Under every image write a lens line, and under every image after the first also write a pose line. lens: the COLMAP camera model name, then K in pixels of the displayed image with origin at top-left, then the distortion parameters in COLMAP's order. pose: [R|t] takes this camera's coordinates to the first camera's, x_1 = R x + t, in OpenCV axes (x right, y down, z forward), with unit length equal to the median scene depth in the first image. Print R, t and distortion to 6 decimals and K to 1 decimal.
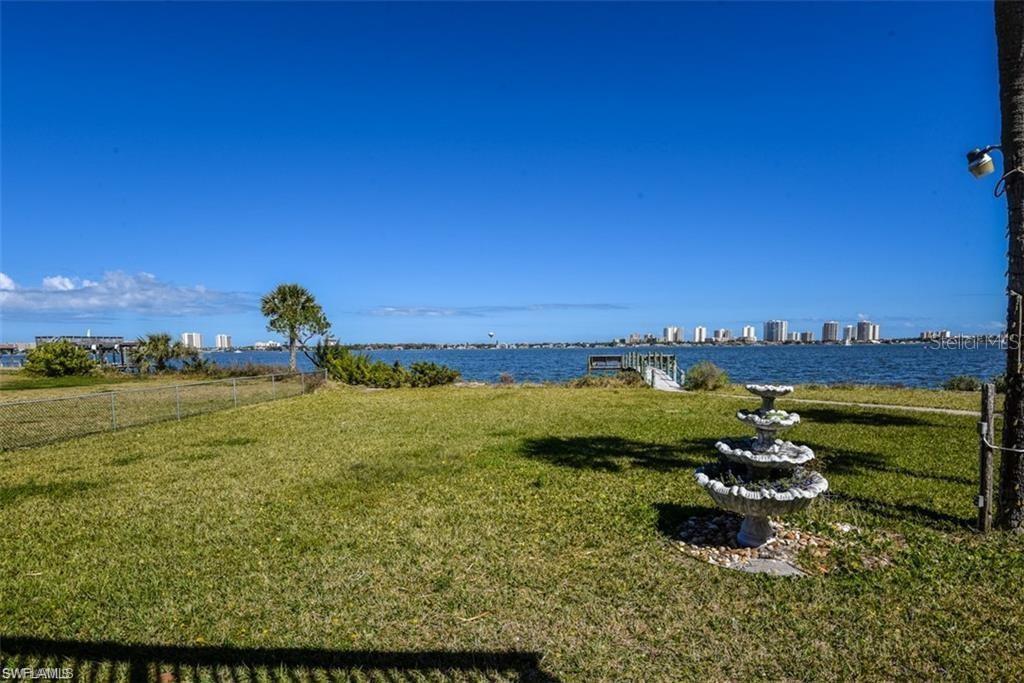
lens RADIAL K [[505.9, 0, 522.9], [0, 505.9, 341.2], [0, 0, 1]] dist [-0.021120, -0.001058]
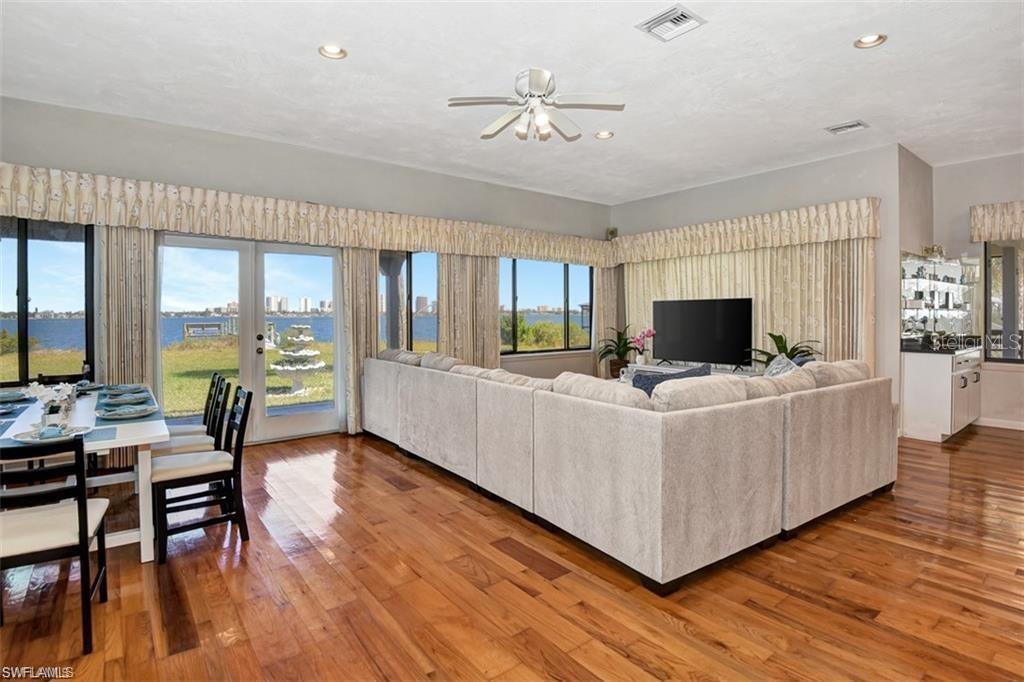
lens RADIAL K [[517.2, 0, 521.8], [0, 517.2, 316.2], [0, 0, 1]] dist [-0.001081, -0.000766]
pose [[0.745181, 0.003443, 0.666854, -0.093521], [-0.009309, 0.999943, 0.005240, 0.002222], [-0.666798, -0.010112, 0.745170, -0.374947]]
